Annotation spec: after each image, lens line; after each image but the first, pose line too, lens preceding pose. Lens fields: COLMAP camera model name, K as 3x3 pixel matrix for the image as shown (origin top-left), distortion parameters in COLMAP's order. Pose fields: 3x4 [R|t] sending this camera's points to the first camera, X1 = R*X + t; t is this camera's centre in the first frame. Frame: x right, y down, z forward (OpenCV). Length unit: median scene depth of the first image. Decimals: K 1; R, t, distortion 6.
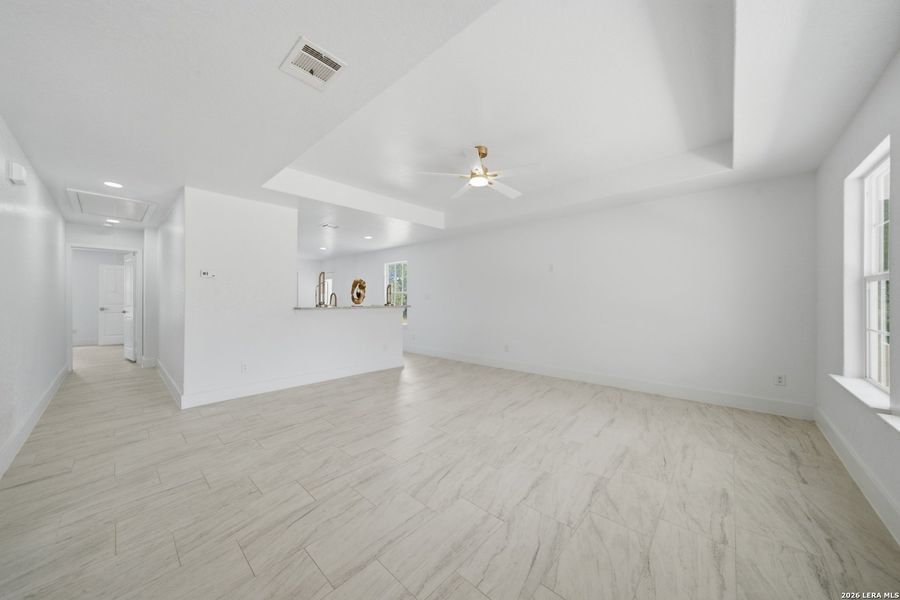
lens RADIAL K [[309.2, 0, 450.0], [0, 309.2, 300.0], [0, 0, 1]] dist [-0.017186, -0.000001]
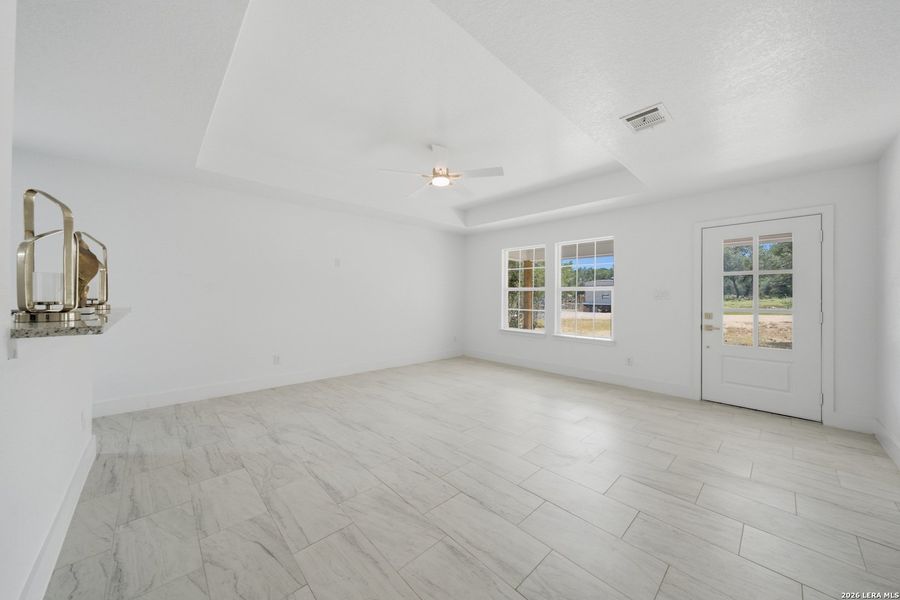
lens RADIAL K [[311.8, 0, 446.3], [0, 311.8, 297.3], [0, 0, 1]] dist [-0.014230, -0.000073]
pose [[0.084017, 0.002555, 0.996461, -1.188086], [-0.005727, 0.999981, -0.002081, -0.002051], [-0.996448, -0.005532, 0.084031, 1.124908]]
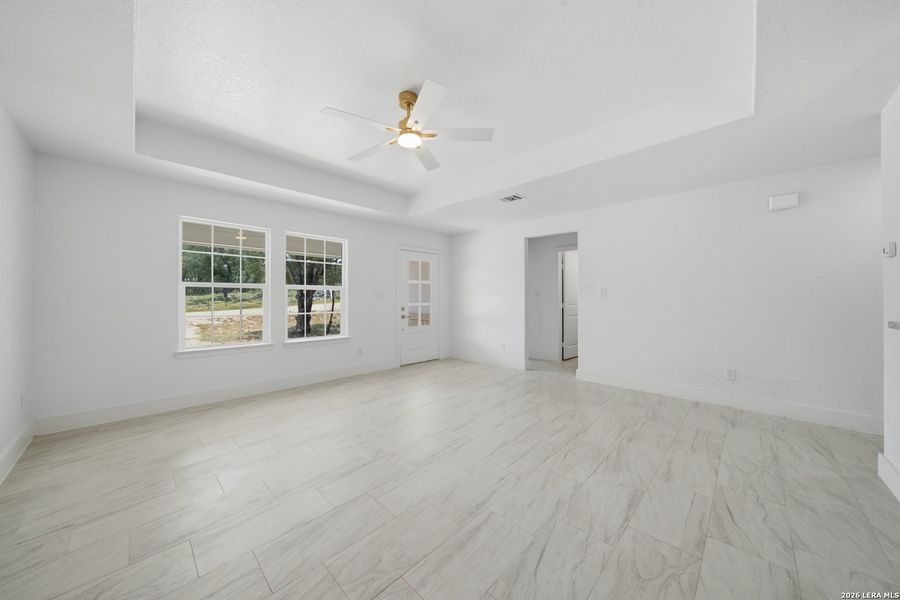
lens RADIAL K [[311.8, 0, 446.3], [0, 311.8, 297.3], [0, 0, 1]] dist [-0.014230, -0.000073]
pose [[-0.999096, 0.002291, 0.042449, -0.036571], [0.002056, 0.999982, -0.005579, 0.002944], [-0.042461, -0.005487, -0.999083, 2.215747]]
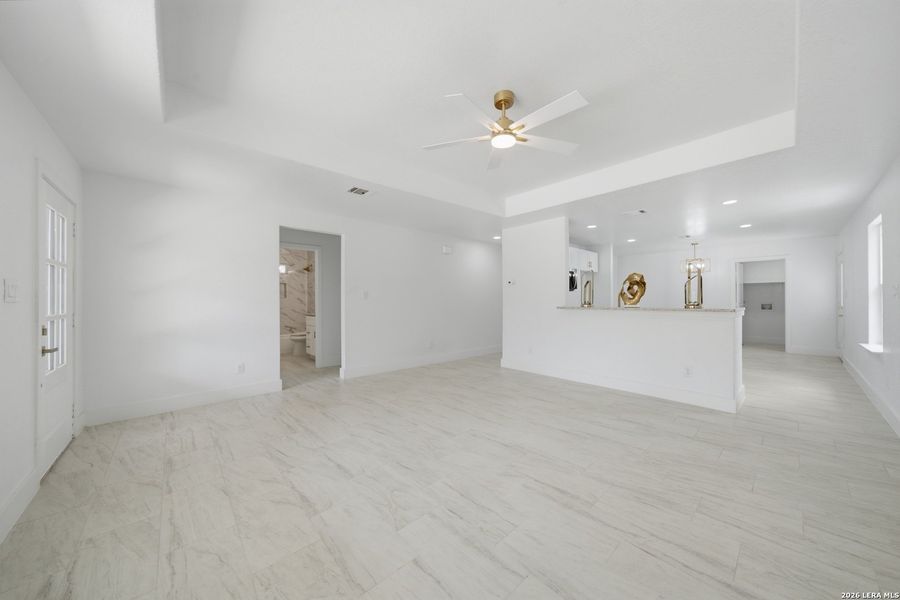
lens RADIAL K [[309.2, 0, 450.0], [0, 309.2, 300.0], [0, 0, 1]] dist [-0.017186, -0.000001]
pose [[-0.102561, 0.001859, -0.994725, 1.066019], [0.003757, 0.999992, 0.001481, -0.005137], [0.994720, -0.003585, -0.102567, 1.197176]]
